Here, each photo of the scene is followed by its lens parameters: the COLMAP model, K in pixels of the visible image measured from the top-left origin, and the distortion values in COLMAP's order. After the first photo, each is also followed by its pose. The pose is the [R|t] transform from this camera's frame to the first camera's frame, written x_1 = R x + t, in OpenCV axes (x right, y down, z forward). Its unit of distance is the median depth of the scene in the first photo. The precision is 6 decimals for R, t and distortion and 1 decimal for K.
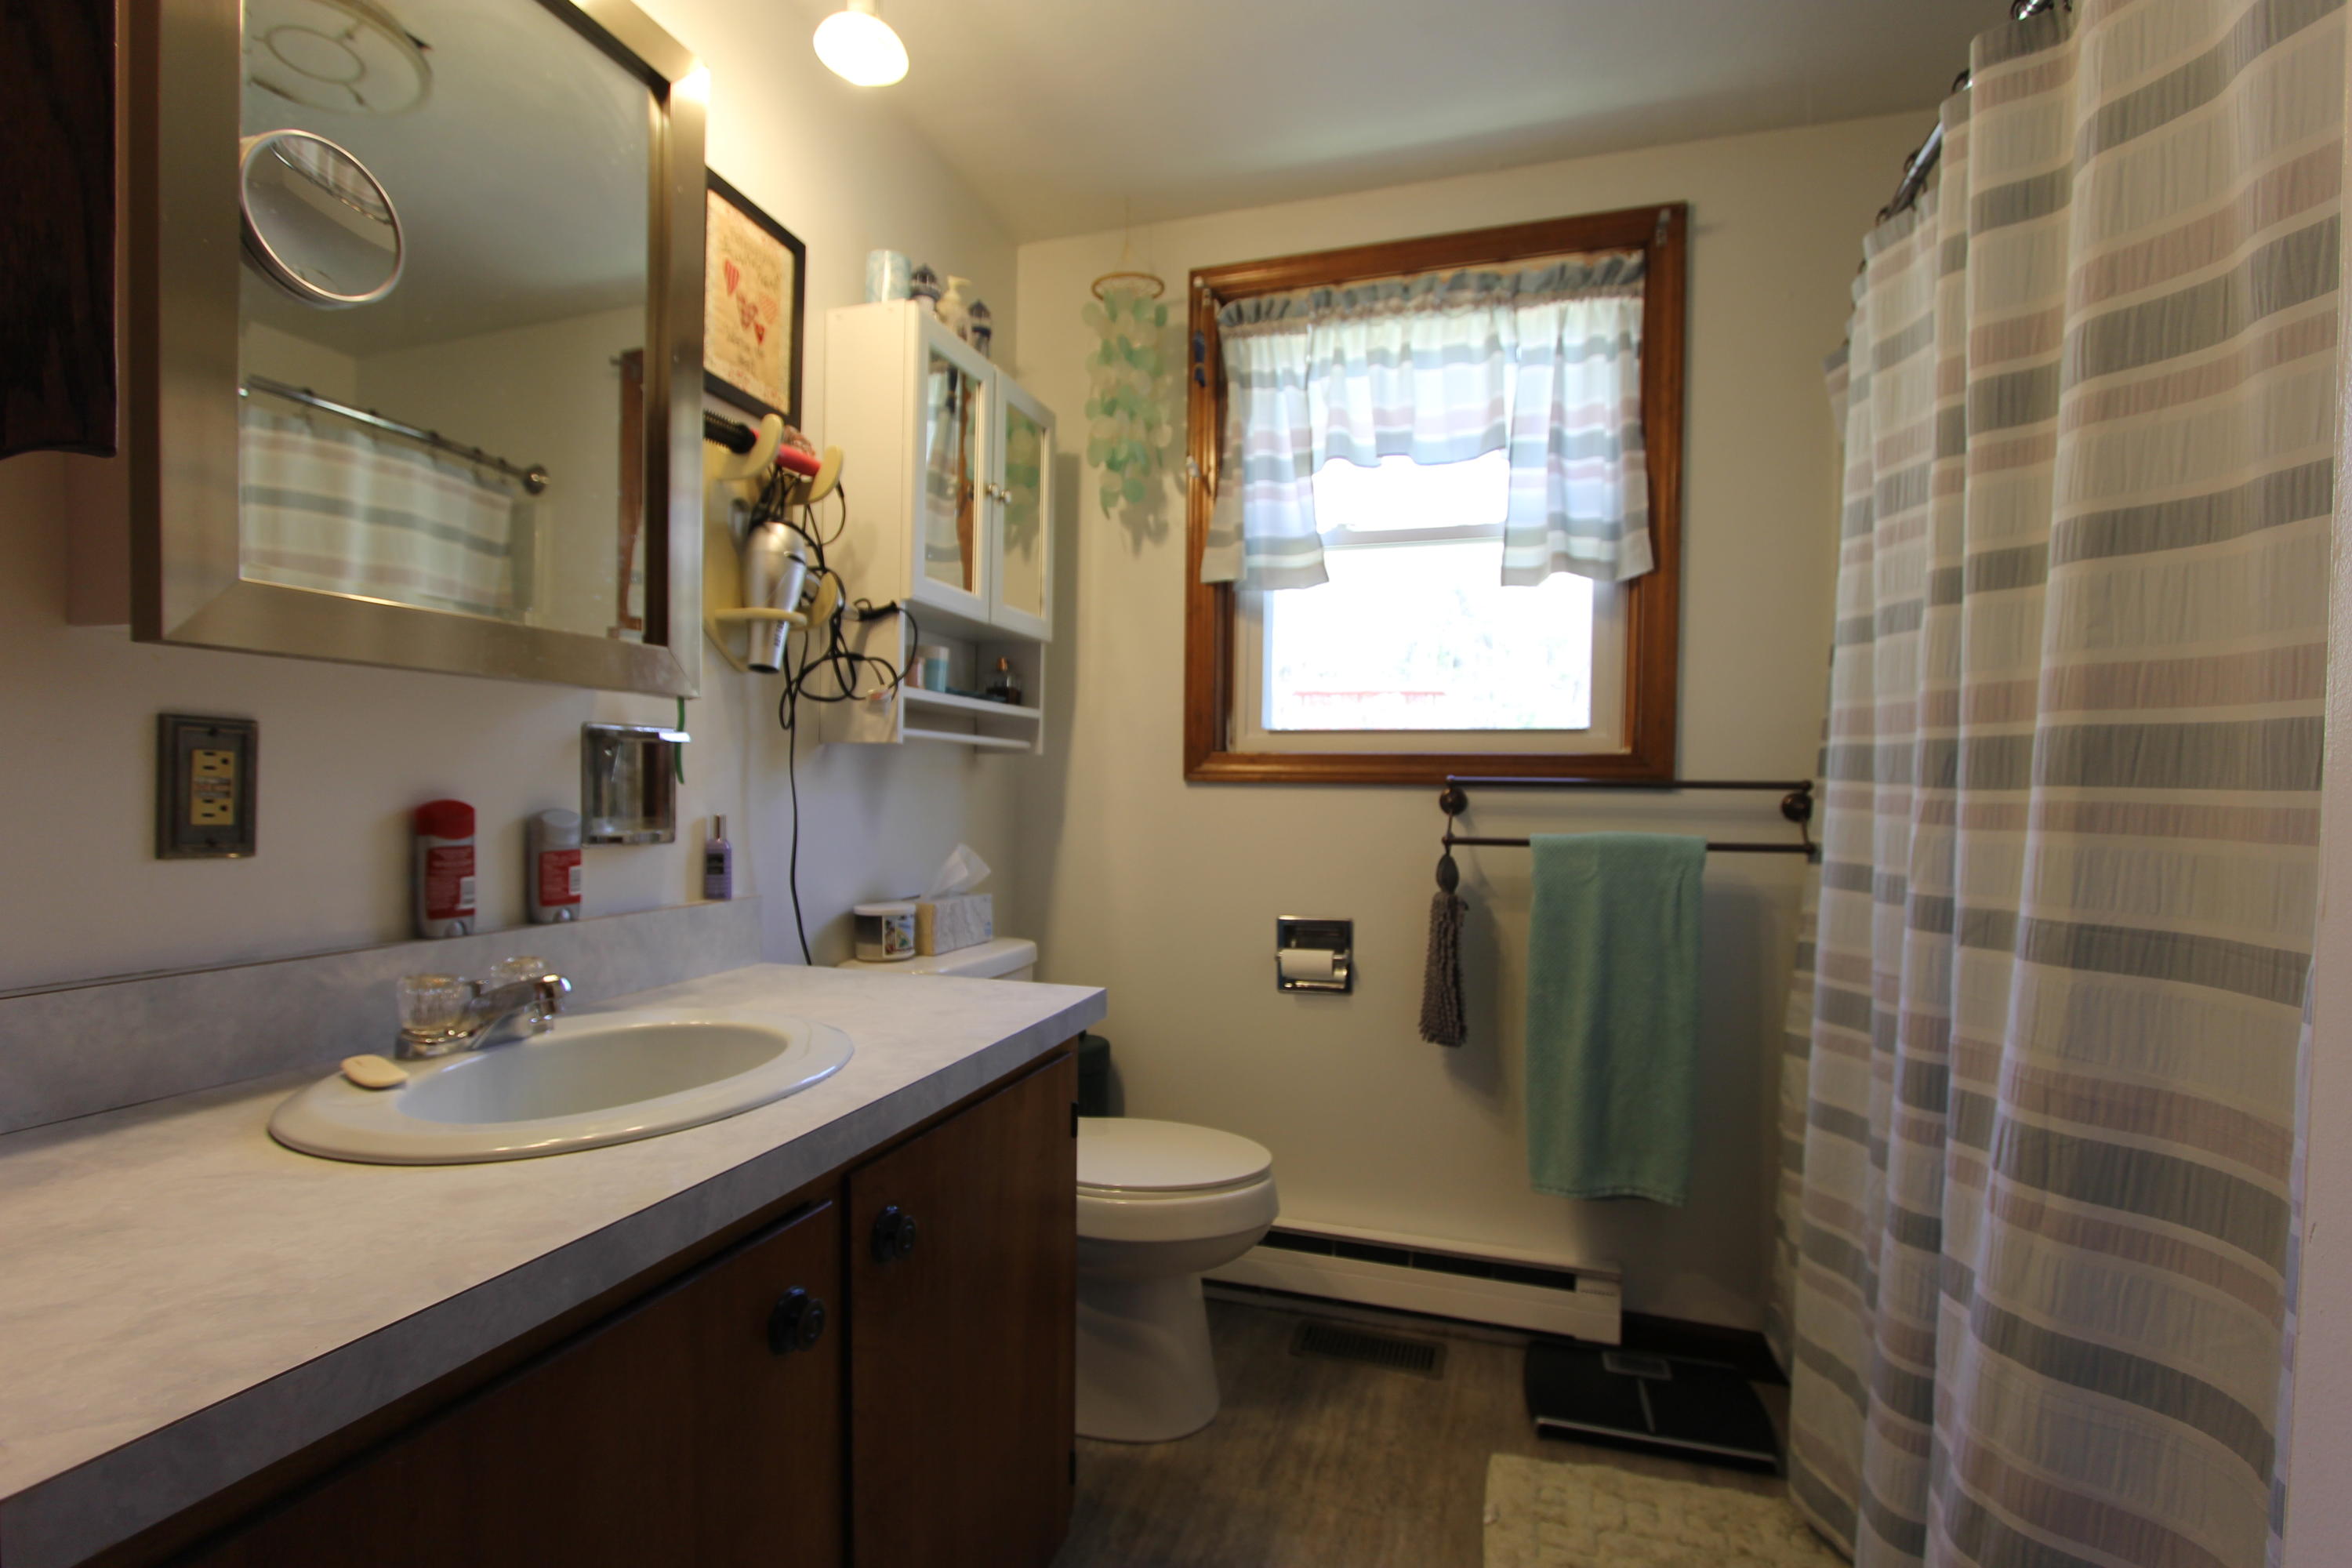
lens RADIAL K [[1104.6, 0, 1175.9], [0, 1104.6, 800.3], [0, 0, 1]] dist [-0.009517, 0.000224]
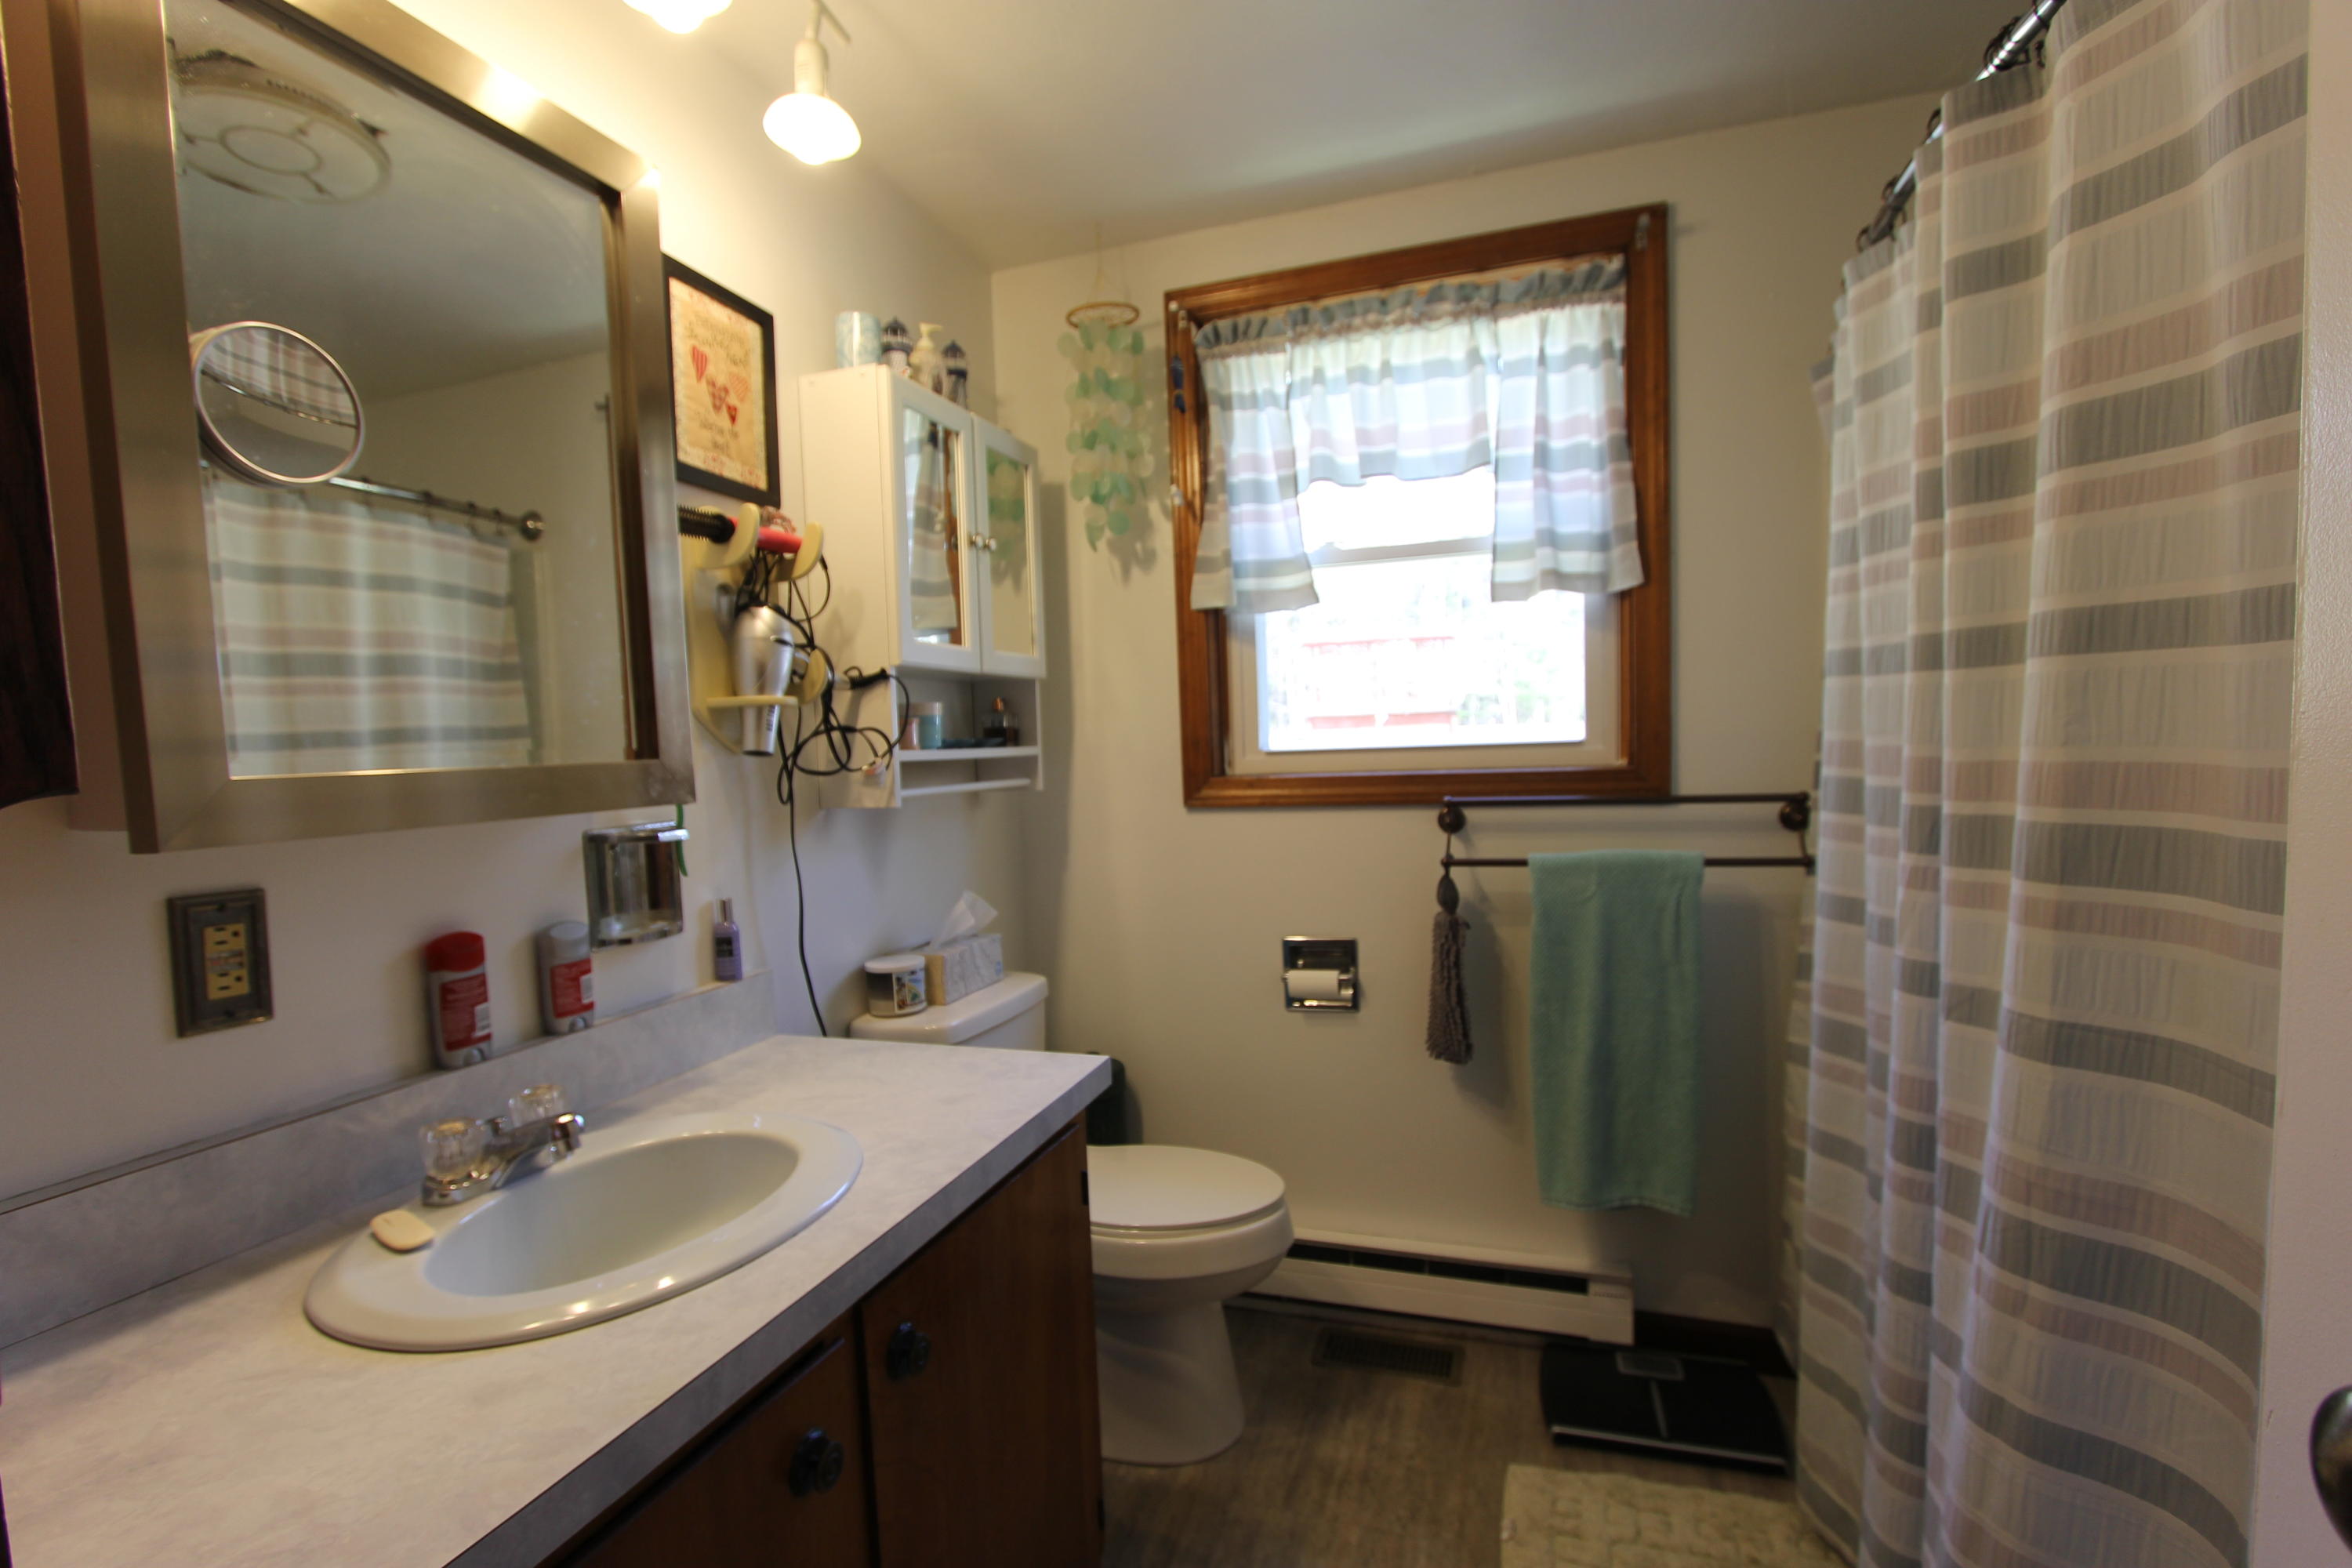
lens RADIAL K [[1093.1, 0, 1176.0], [0, 1093.1, 784.0], [0, 0, 1]] dist [-0.010843, 0.000569]
pose [[0.998572, -0.049280, -0.020650, 0.028044], [0.050210, 0.997620, 0.047250, -0.113359], [0.018272, -0.048219, 0.998670, 0.002606]]
